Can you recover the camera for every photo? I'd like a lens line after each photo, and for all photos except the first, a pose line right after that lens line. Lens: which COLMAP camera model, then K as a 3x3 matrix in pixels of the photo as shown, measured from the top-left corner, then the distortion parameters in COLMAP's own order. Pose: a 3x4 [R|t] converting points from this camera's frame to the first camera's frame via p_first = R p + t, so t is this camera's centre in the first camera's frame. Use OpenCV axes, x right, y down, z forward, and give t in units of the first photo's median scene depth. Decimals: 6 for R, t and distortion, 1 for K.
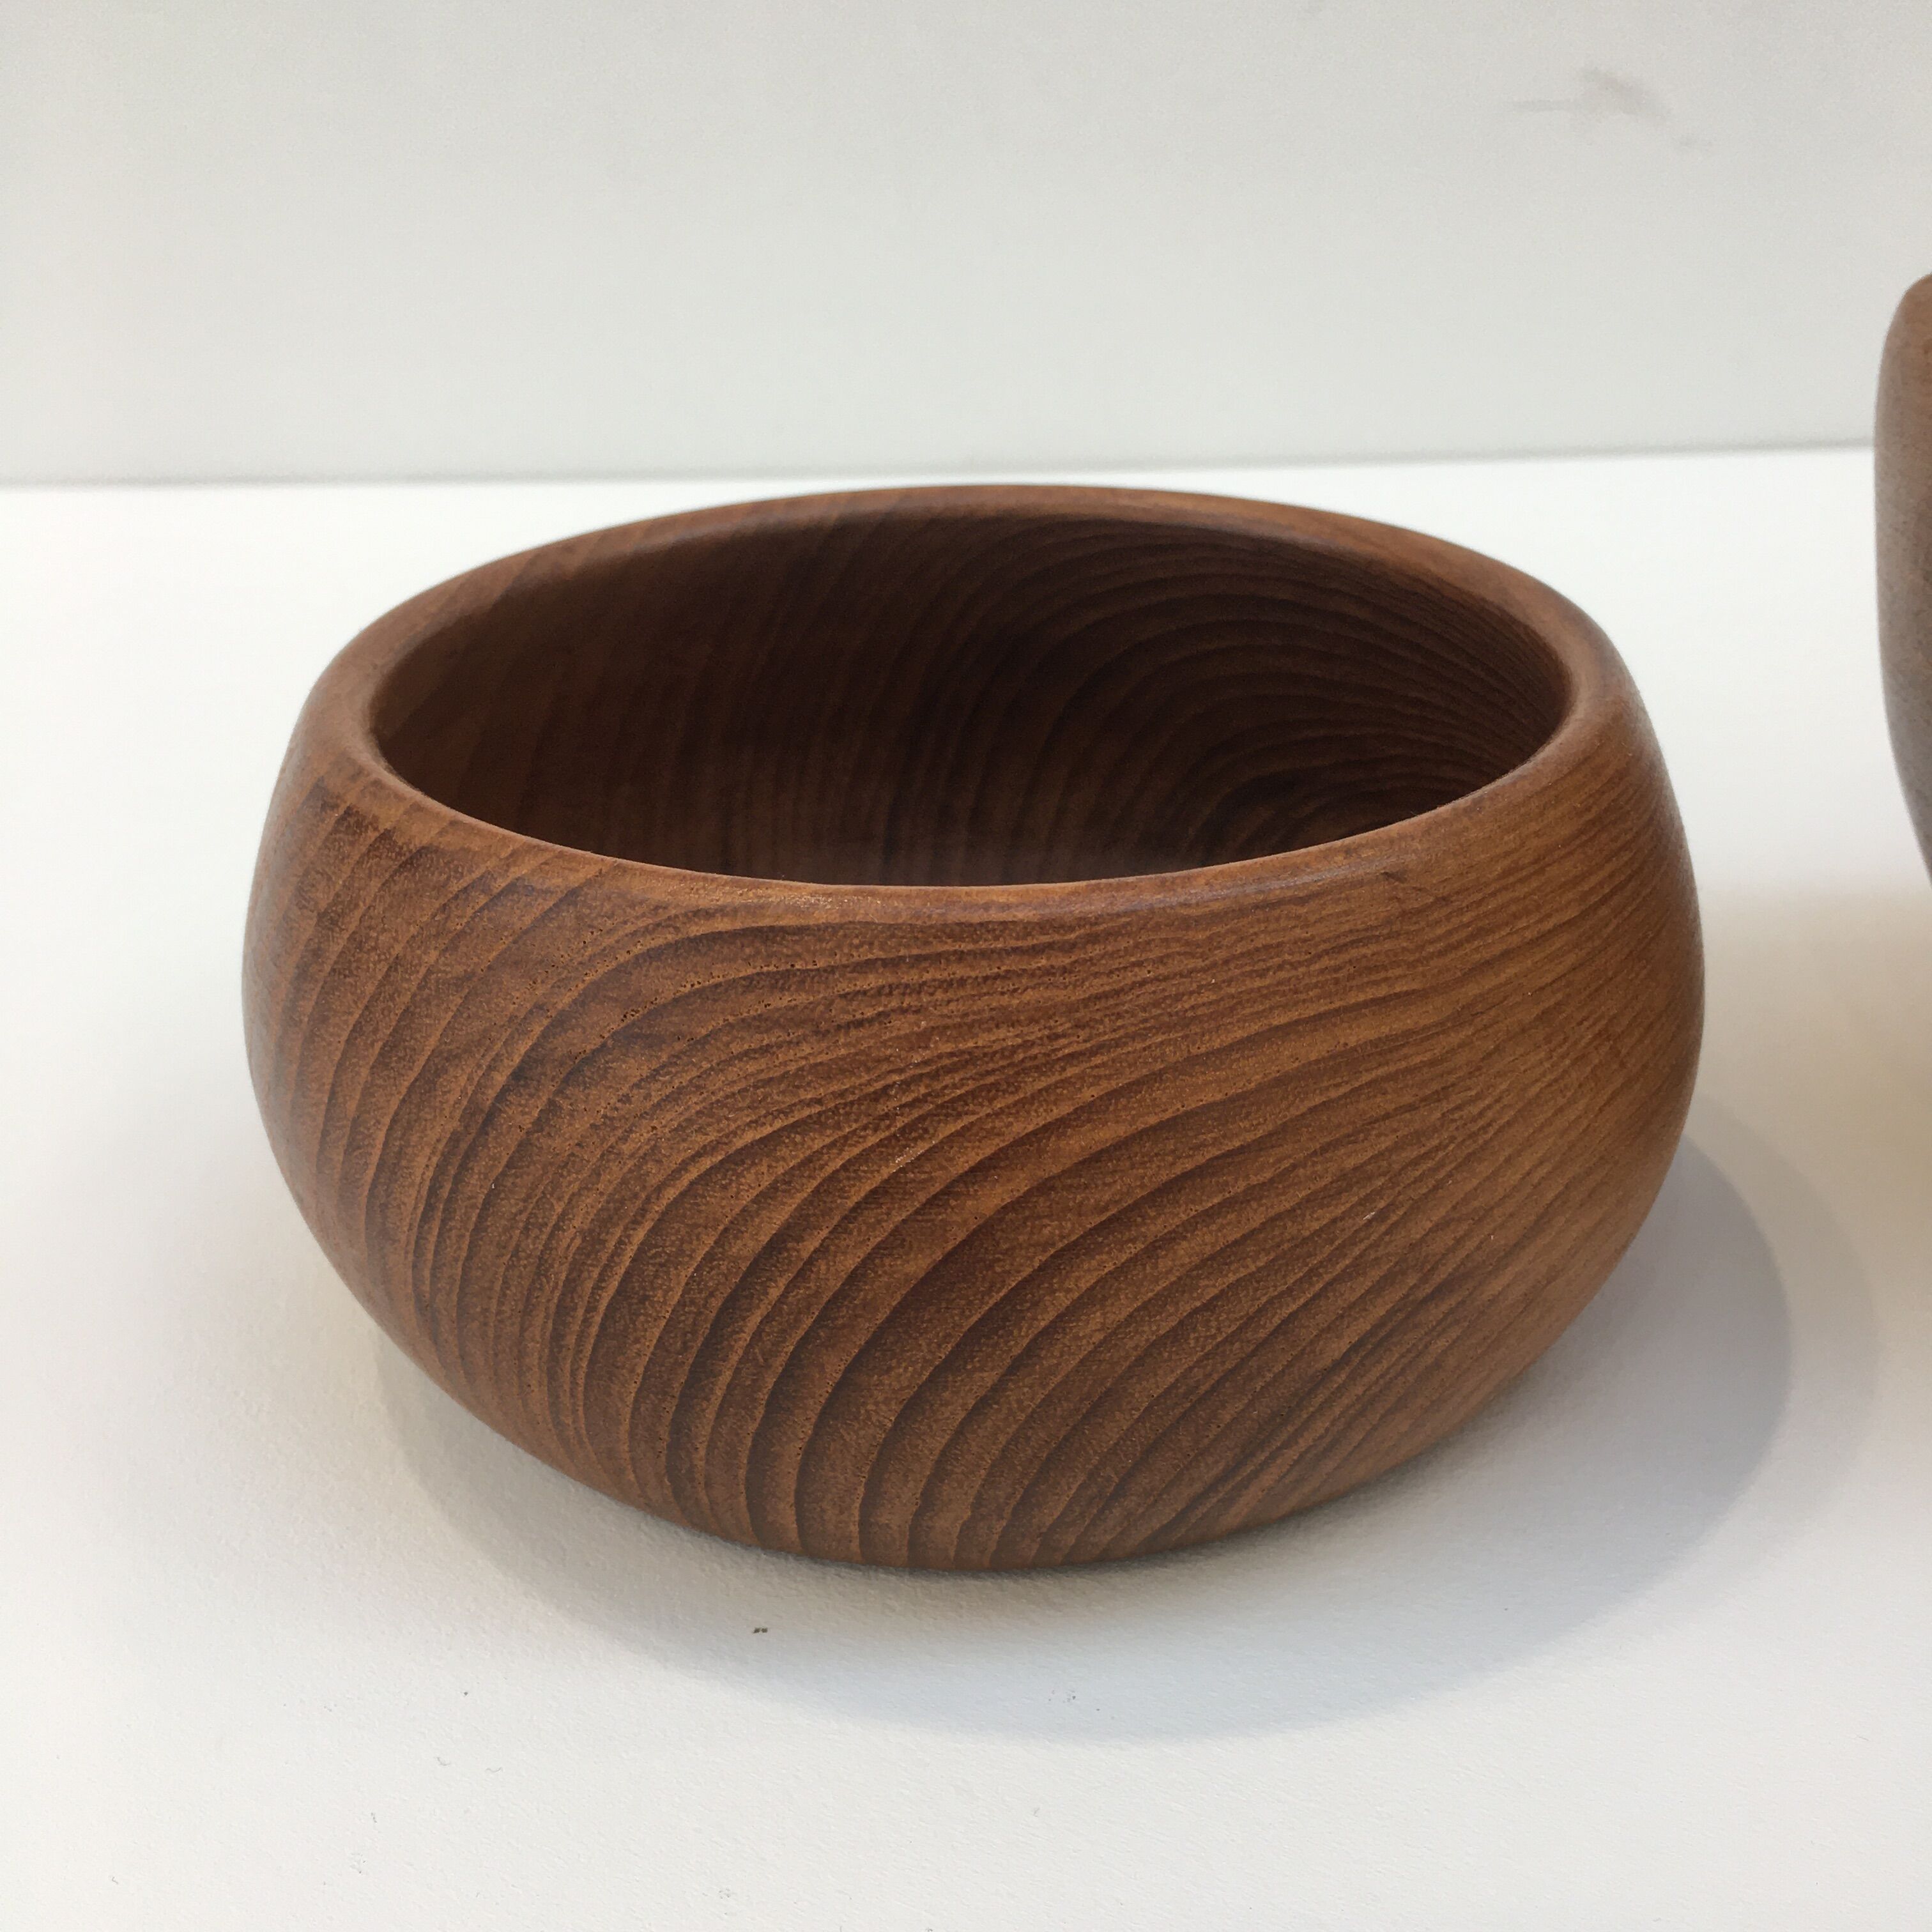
lens RADIAL K [[2193.5, 0, 942.3], [0, 2193.5, 965.8], [0, 0, 1]] dist [-0.005989, -0.004208]
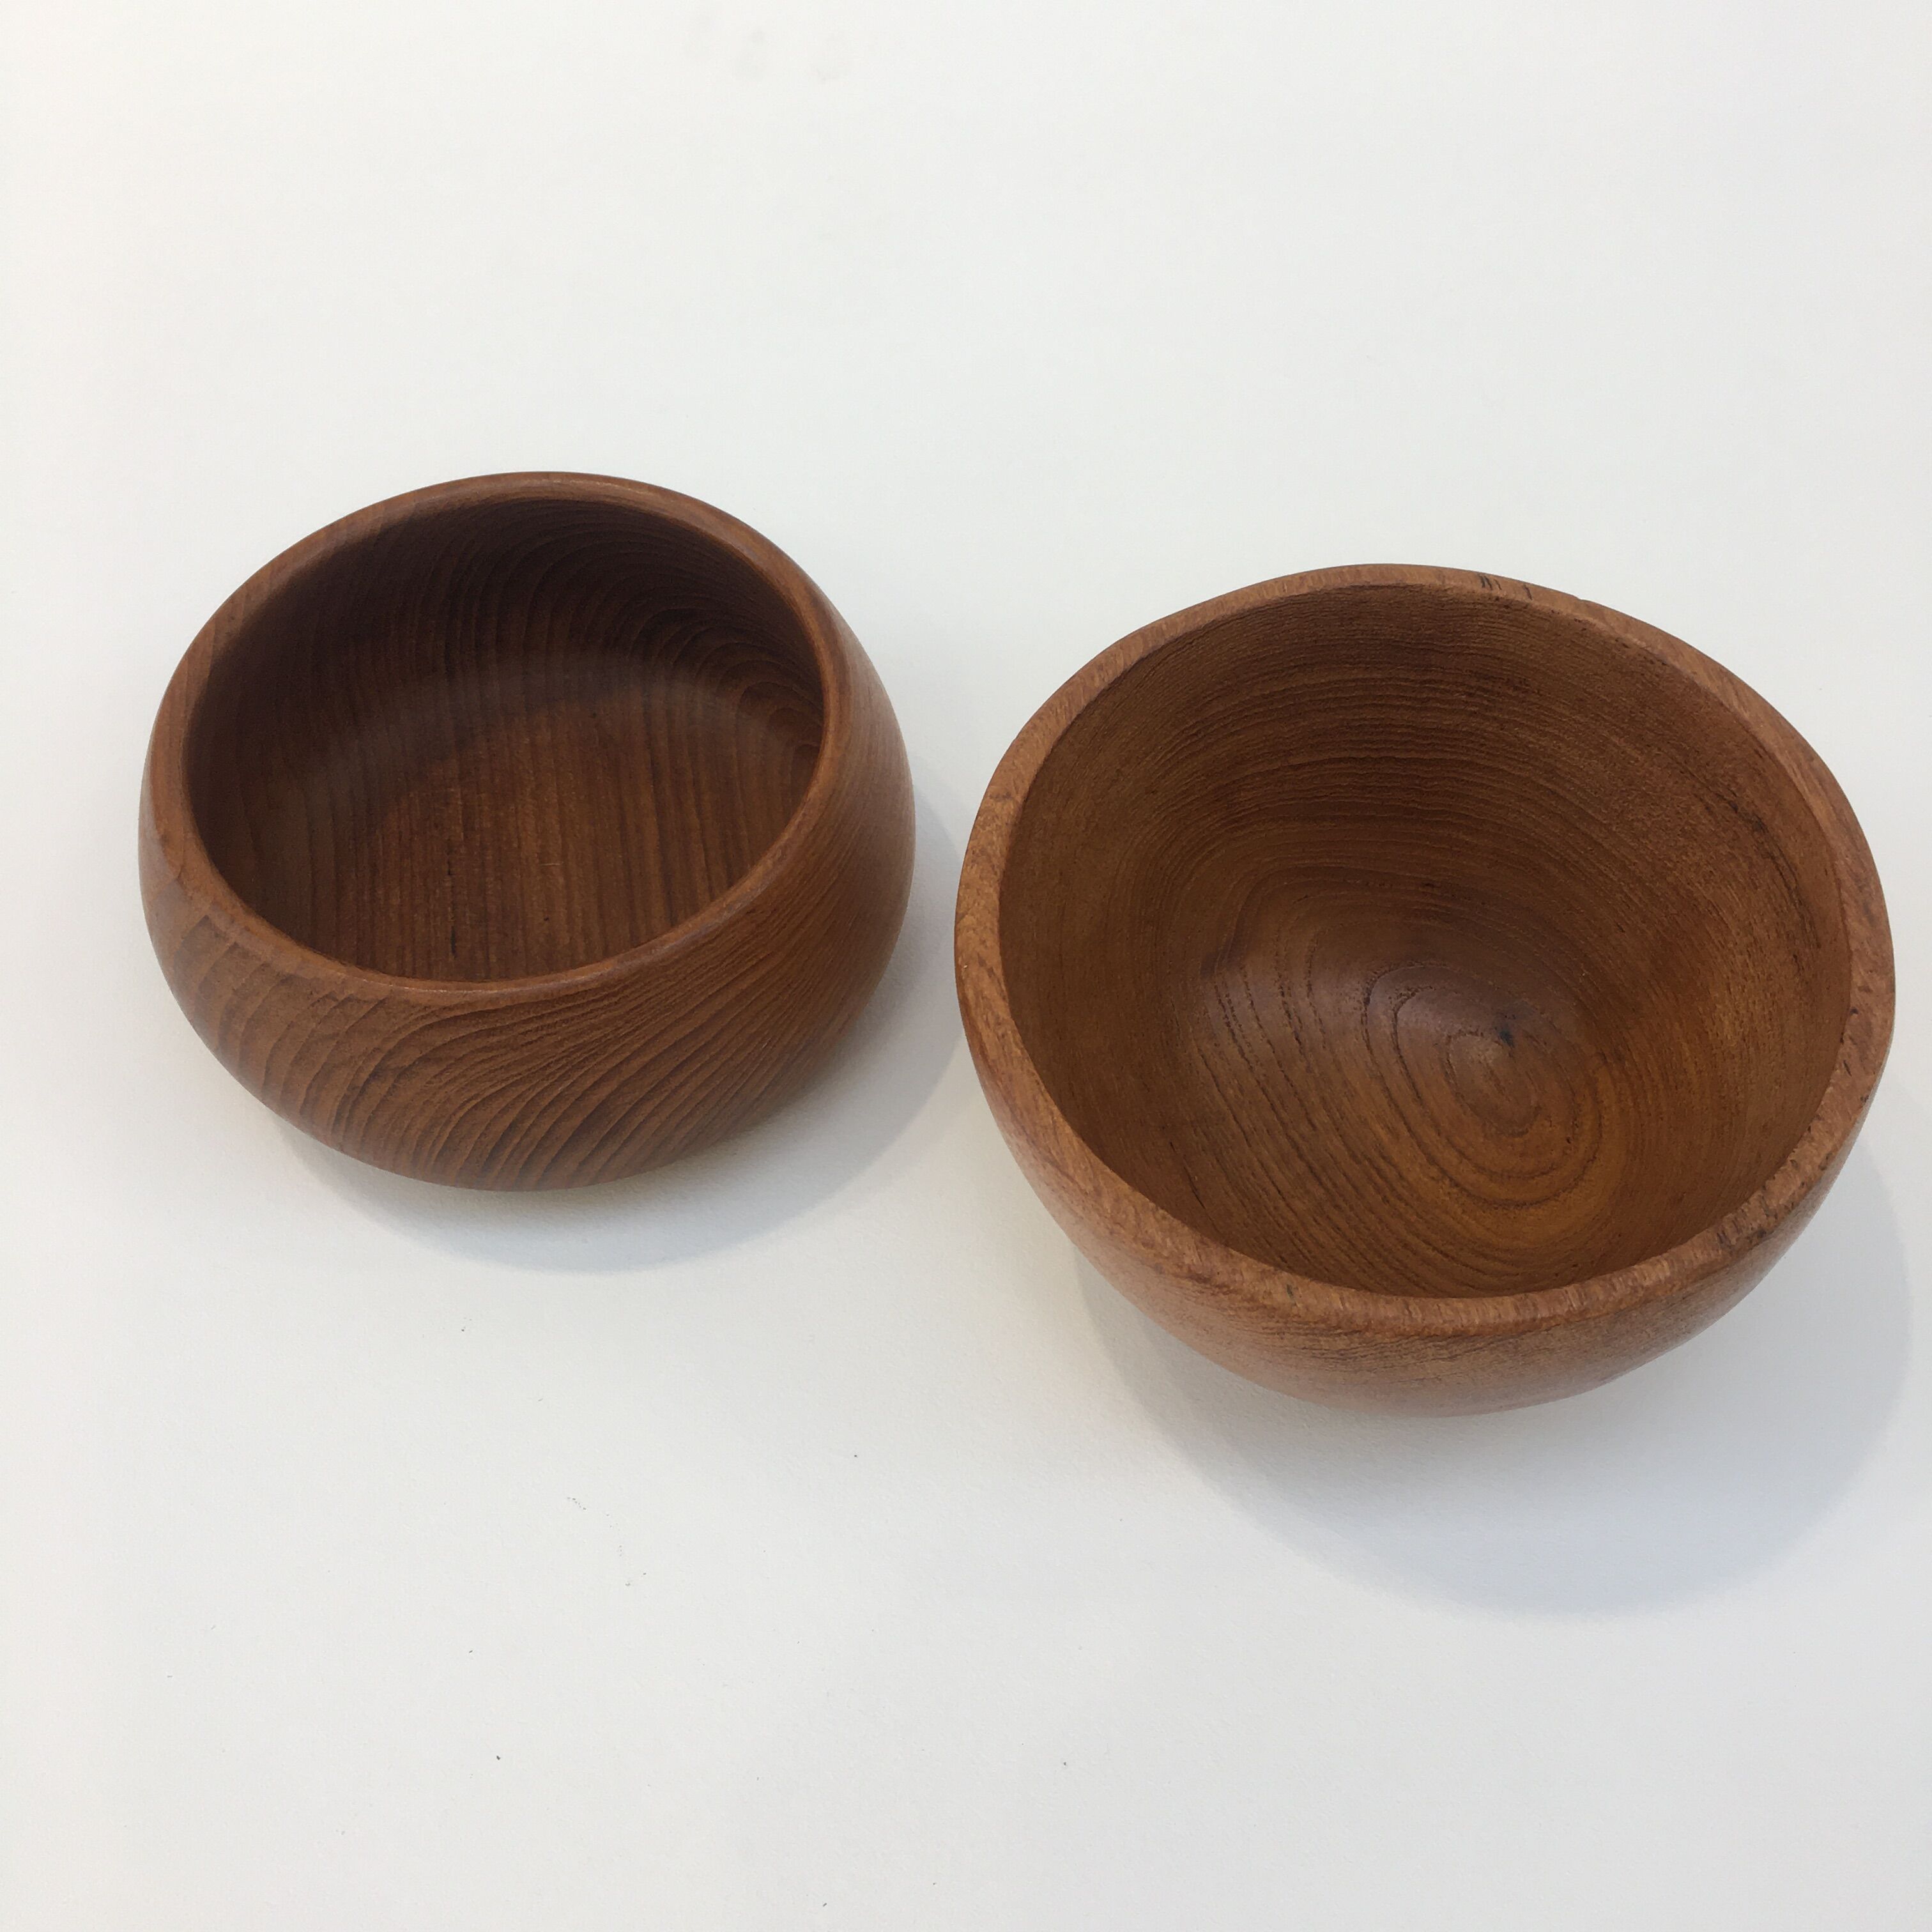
lens RADIAL K [[2193.5, 0, 942.3], [0, 2193.5, 965.8], [0, 0, 1]] dist [-0.005989, -0.004208]
pose [[0.960179, -0.222483, 0.168990, 0.005020], [0.117908, 0.871048, 0.476836, -1.053068], [-0.253287, -0.437922, 0.862595, -1.007993]]
